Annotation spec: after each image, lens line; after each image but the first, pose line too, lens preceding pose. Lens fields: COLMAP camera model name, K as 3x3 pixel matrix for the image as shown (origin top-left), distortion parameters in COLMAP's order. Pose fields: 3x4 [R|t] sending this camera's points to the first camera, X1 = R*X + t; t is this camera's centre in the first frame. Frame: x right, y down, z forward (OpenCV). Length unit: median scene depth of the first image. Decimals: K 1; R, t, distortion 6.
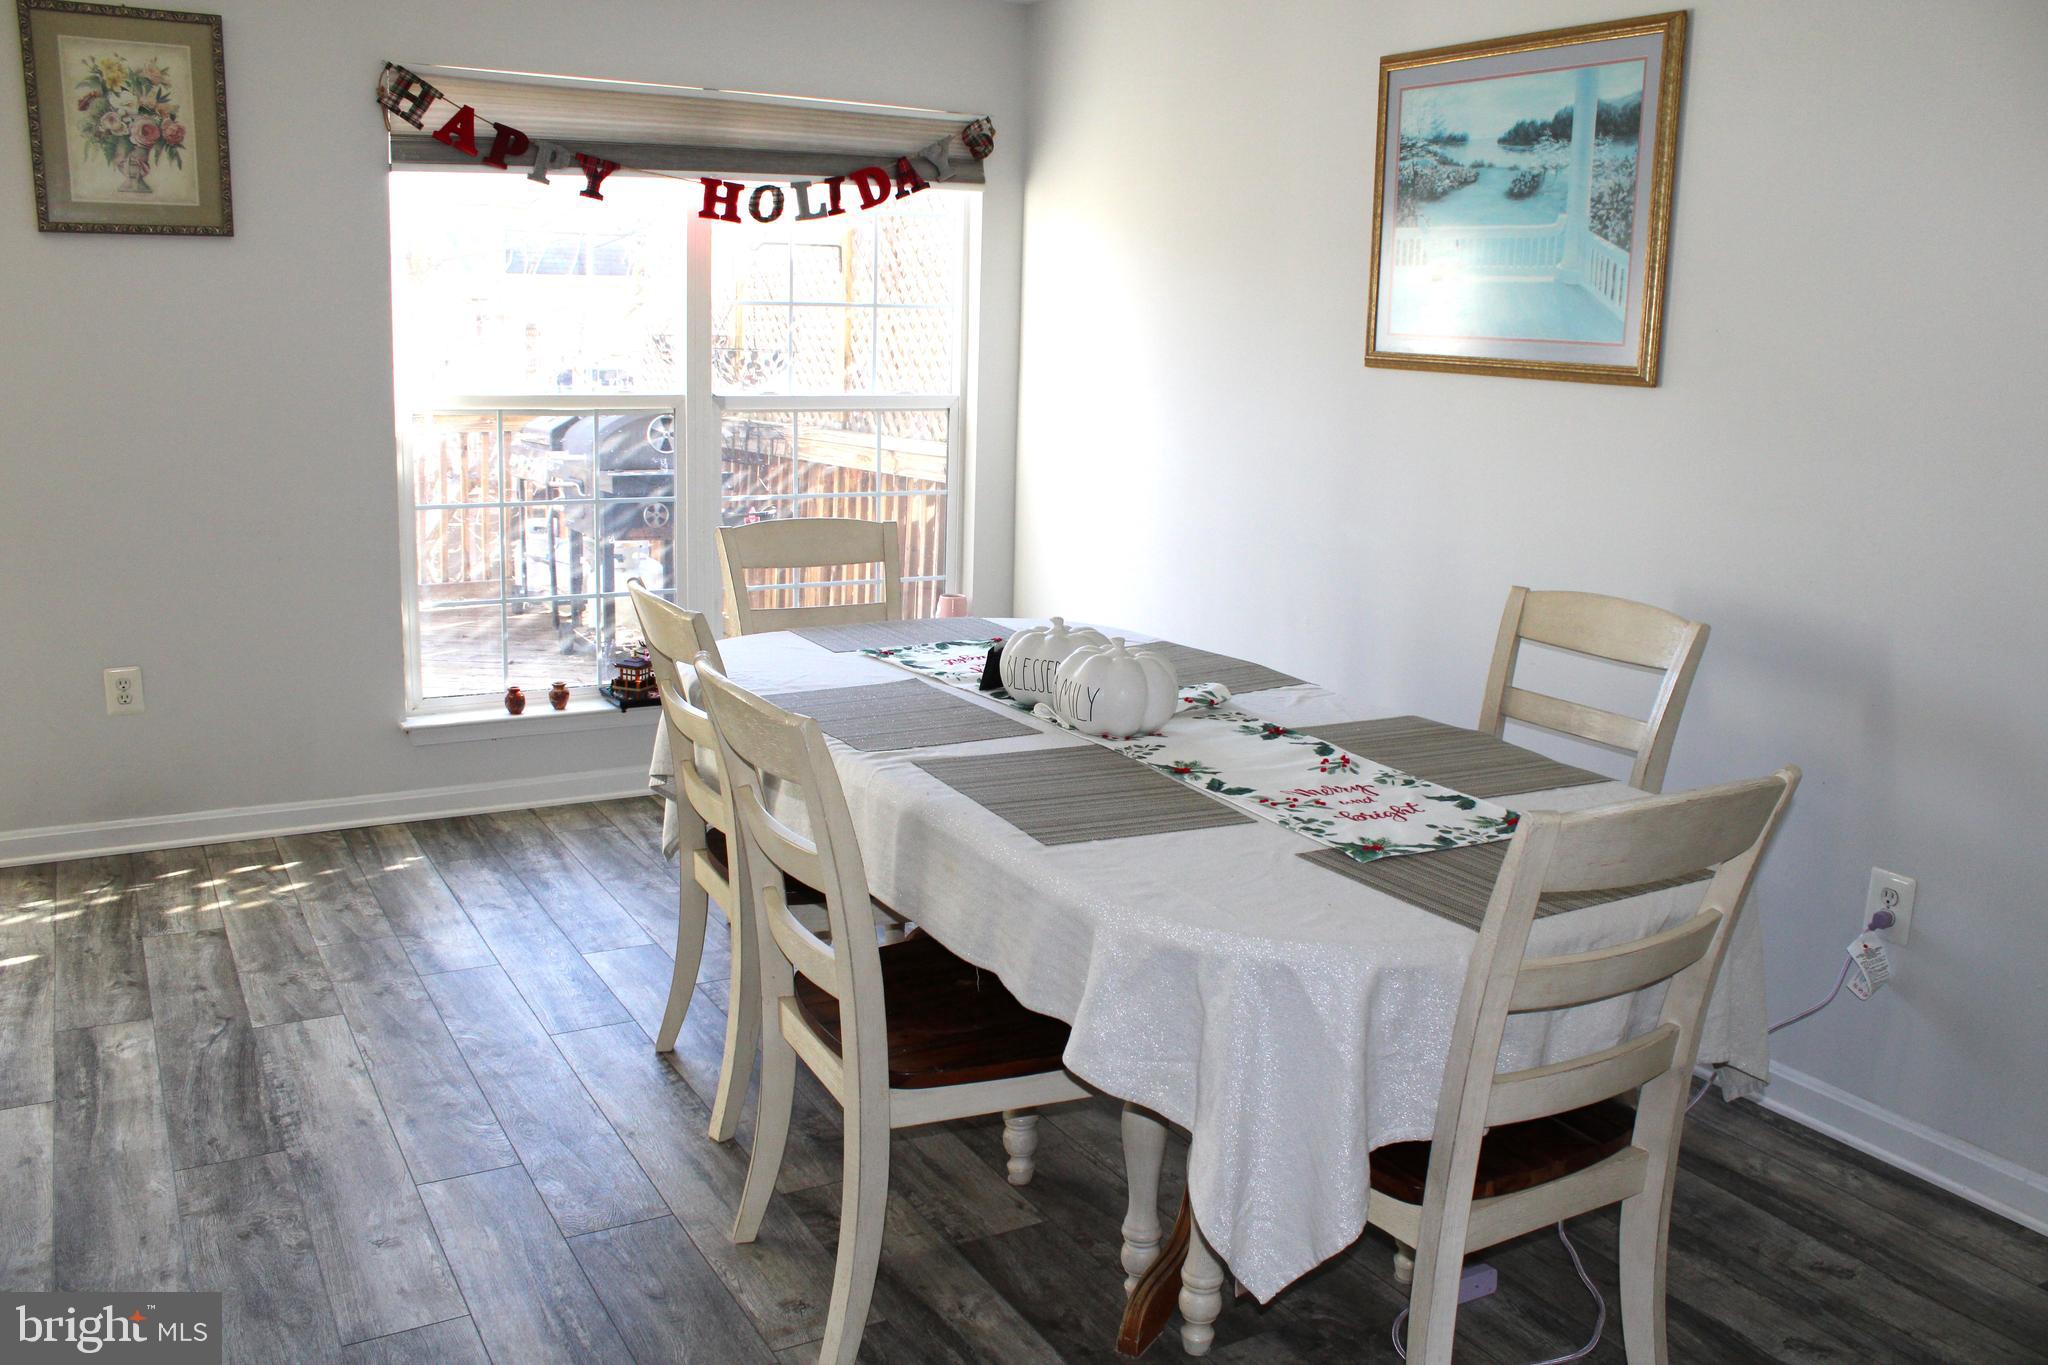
lens RADIAL K [[1700.7, 0, 1057.8], [0, 1700.7, 674.7], [0, 0, 1]] dist [-0.144475, 0.101353]
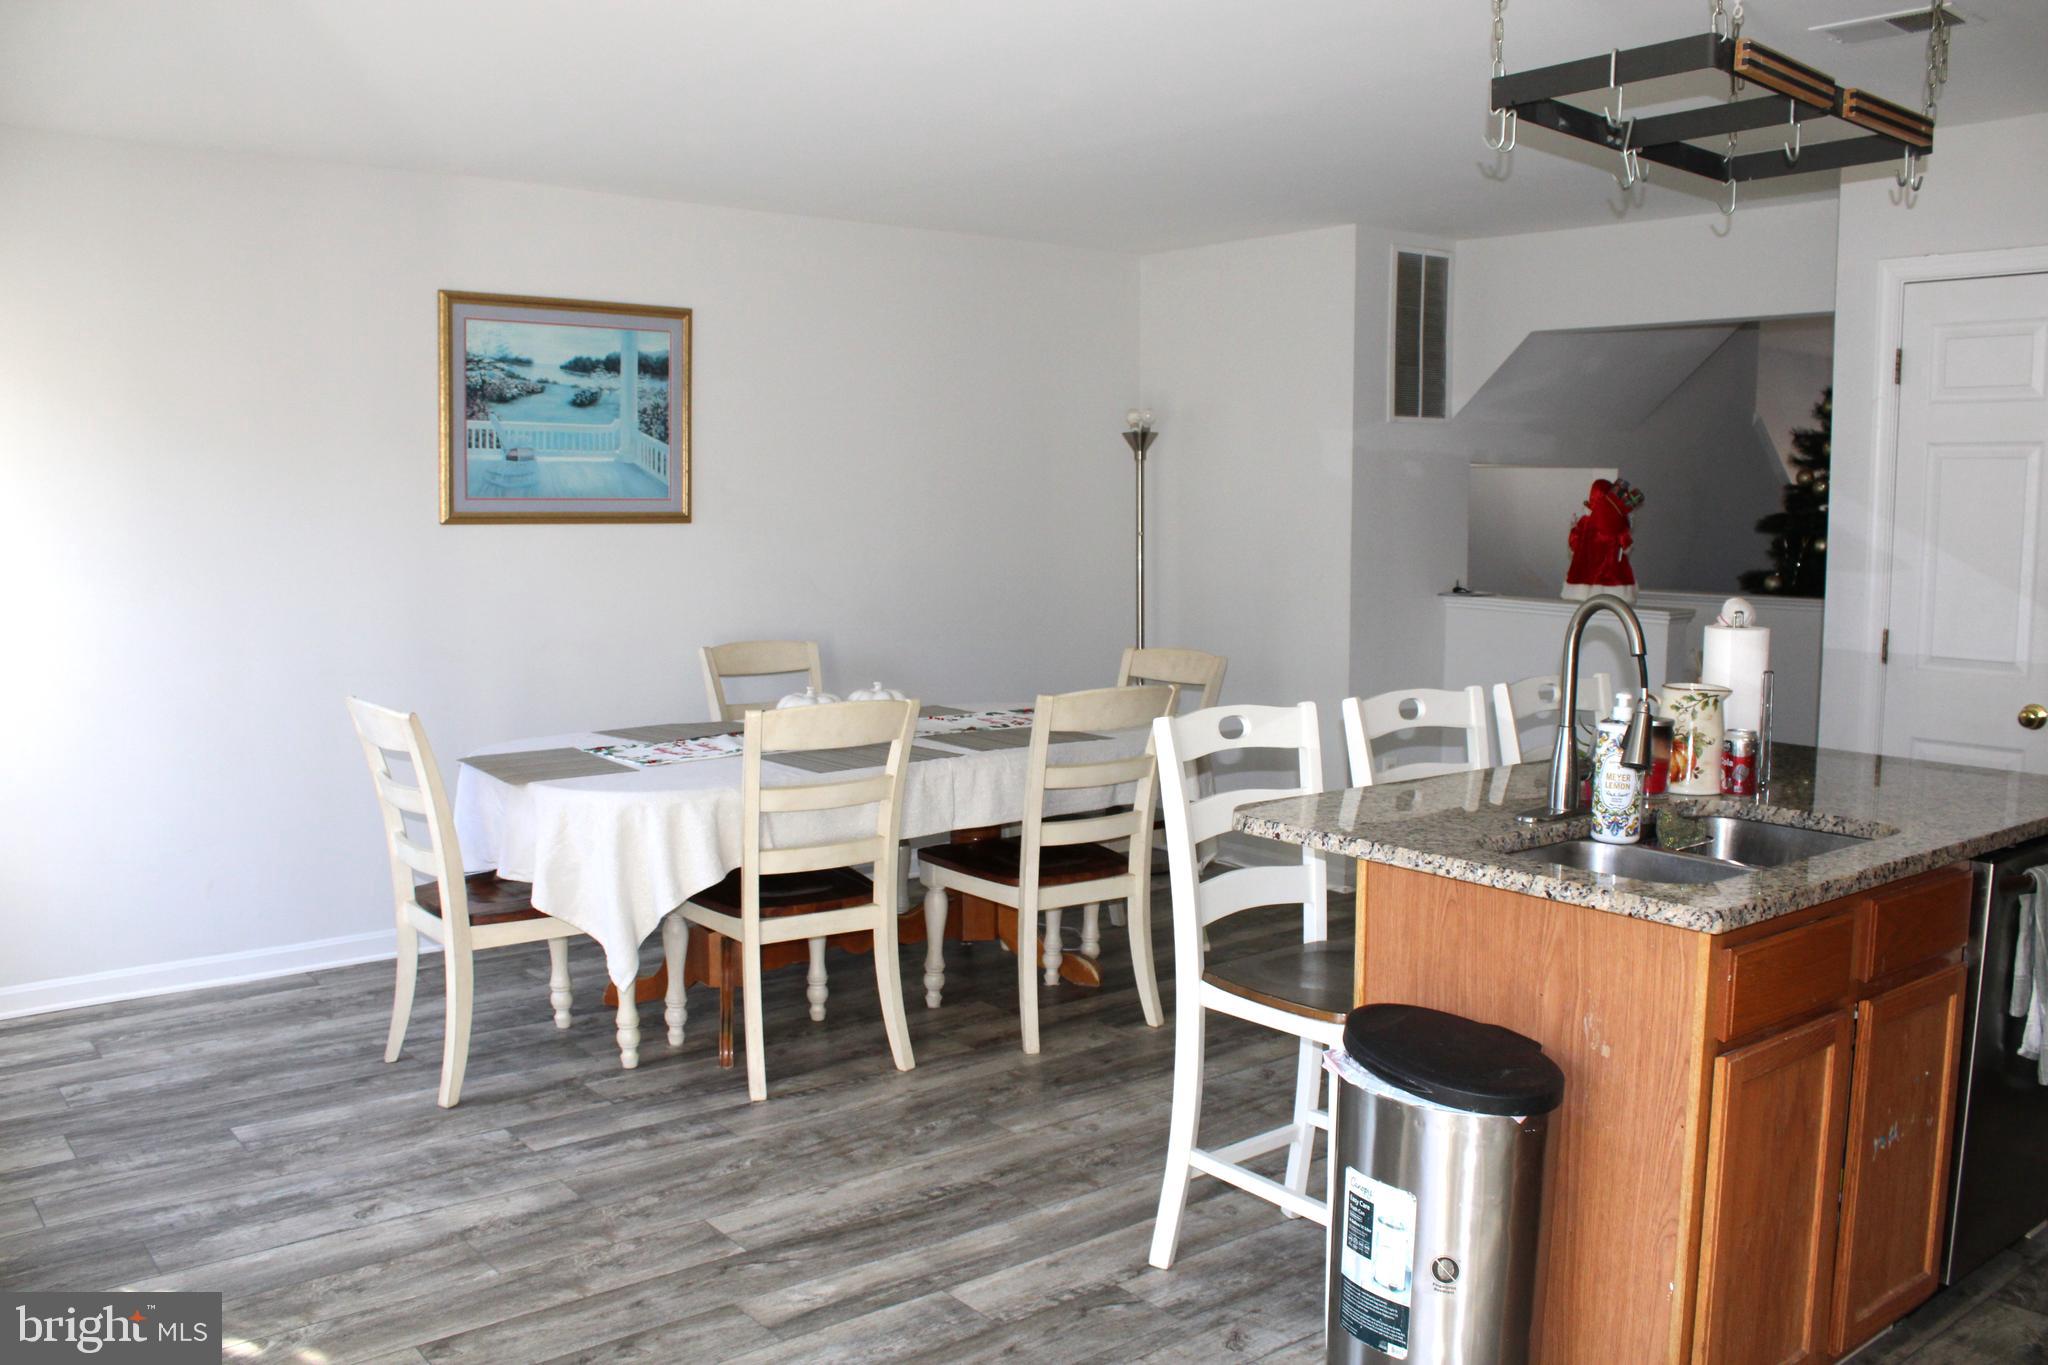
lens RADIAL K [[1700.7, 0, 1057.8], [0, 1700.7, 674.7], [0, 0, 1]] dist [-0.144475, 0.101353]
pose [[-0.149153, -0.129328, 0.980320, -1.353638], [0.190096, 0.969167, 0.156779, -0.212244], [-0.970370, 0.209739, -0.119969, 0.837019]]
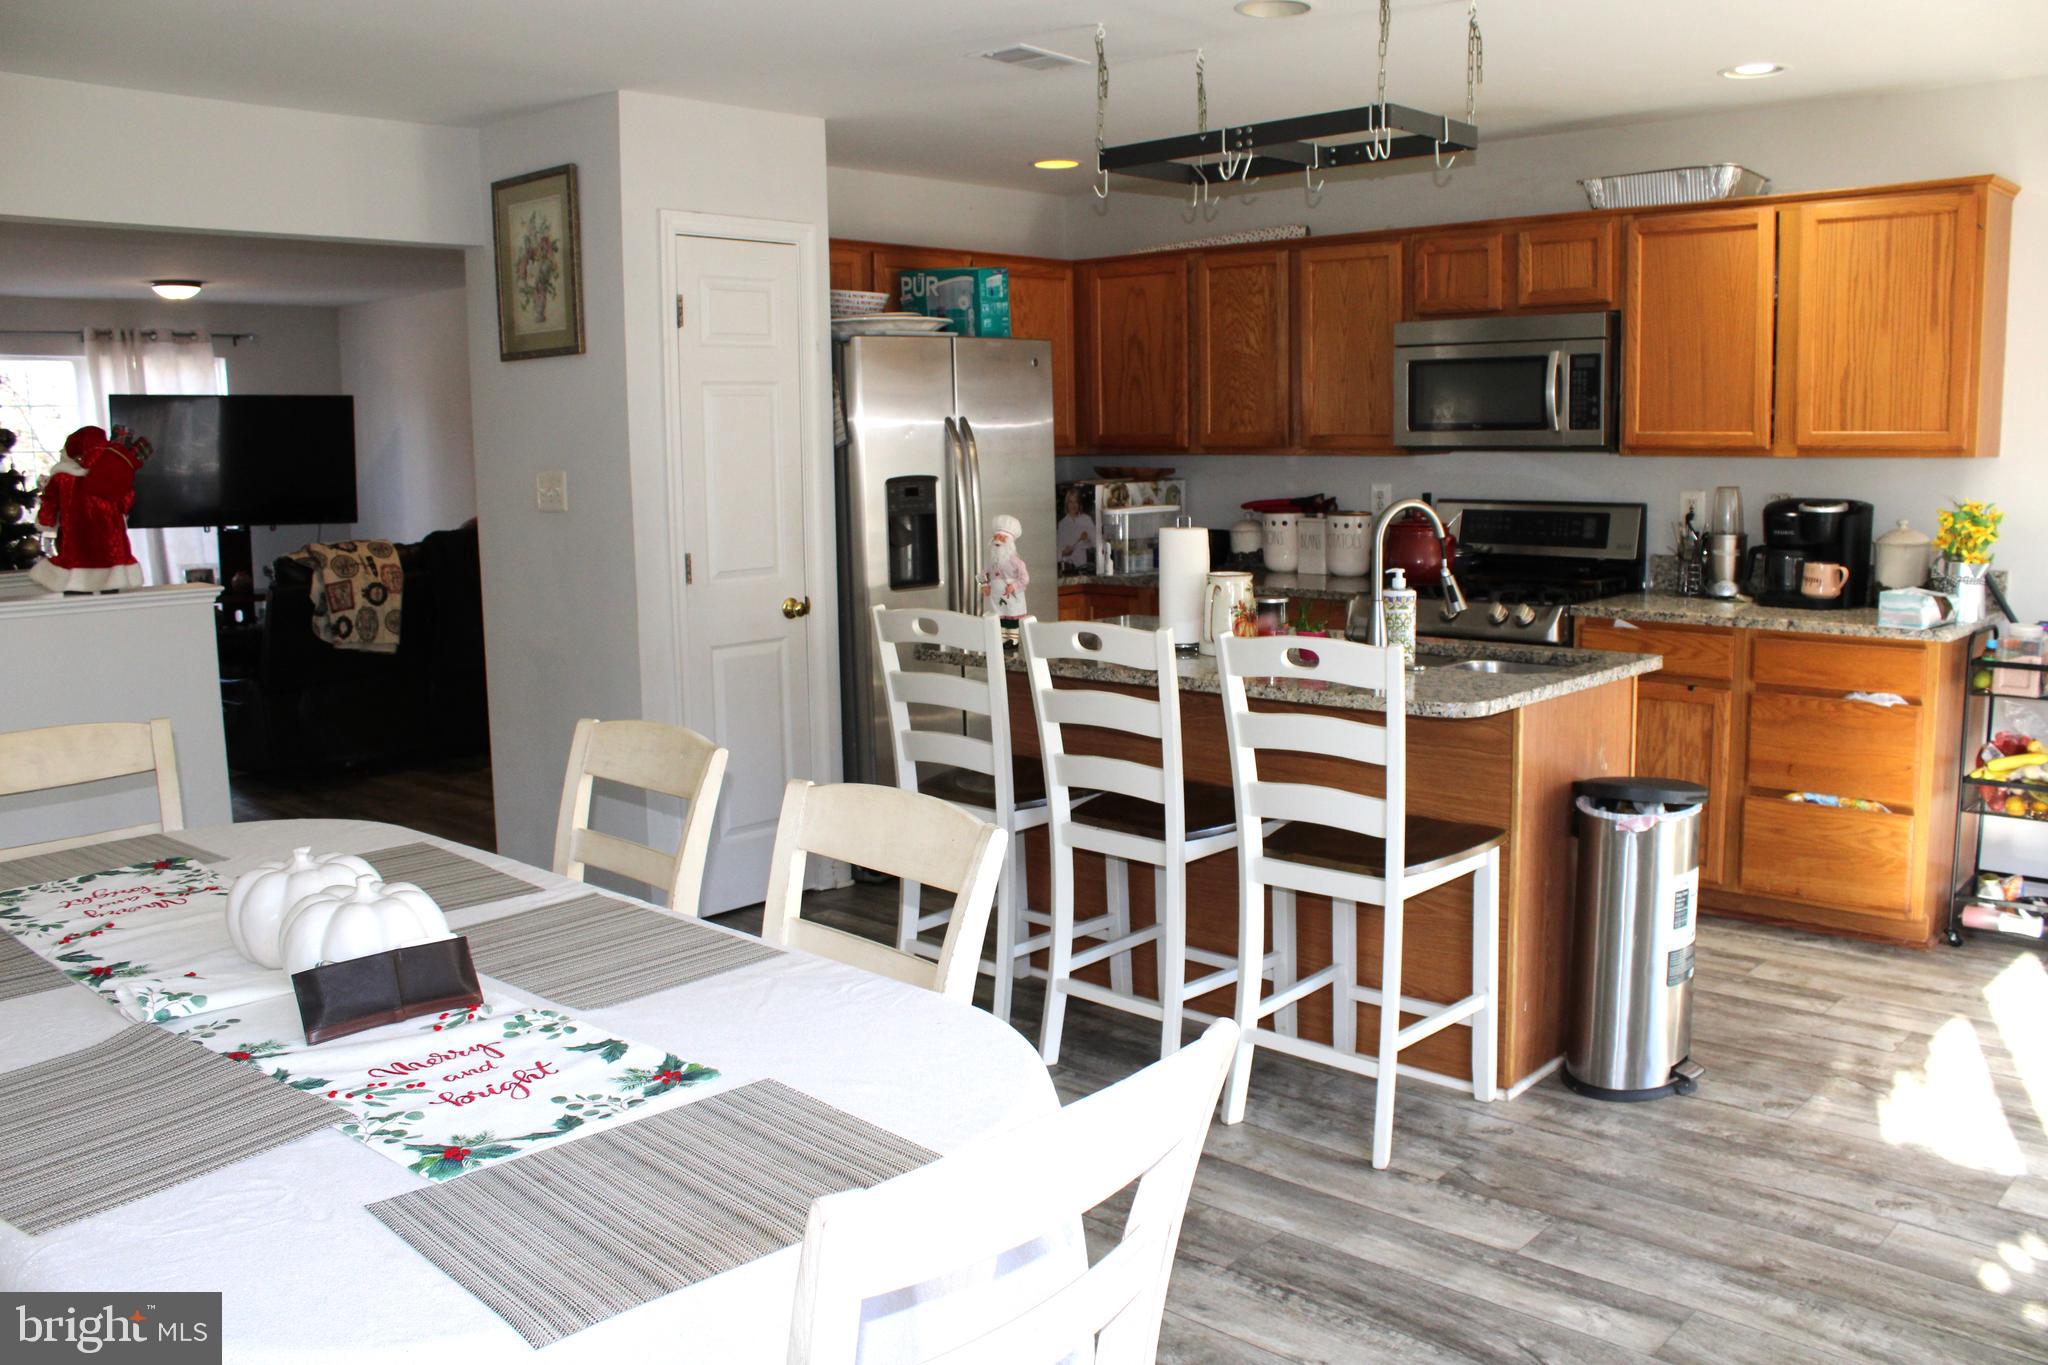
lens RADIAL K [[1700.7, 0, 1057.8], [0, 1700.7, 674.7], [0, 0, 1]] dist [-0.144475, 0.101353]
pose [[-0.955500, 0.024958, -0.293935, -0.067000], [-0.074100, 0.944161, 0.321045, -0.306668], [0.285534, 0.328539, -0.900296, 1.455232]]
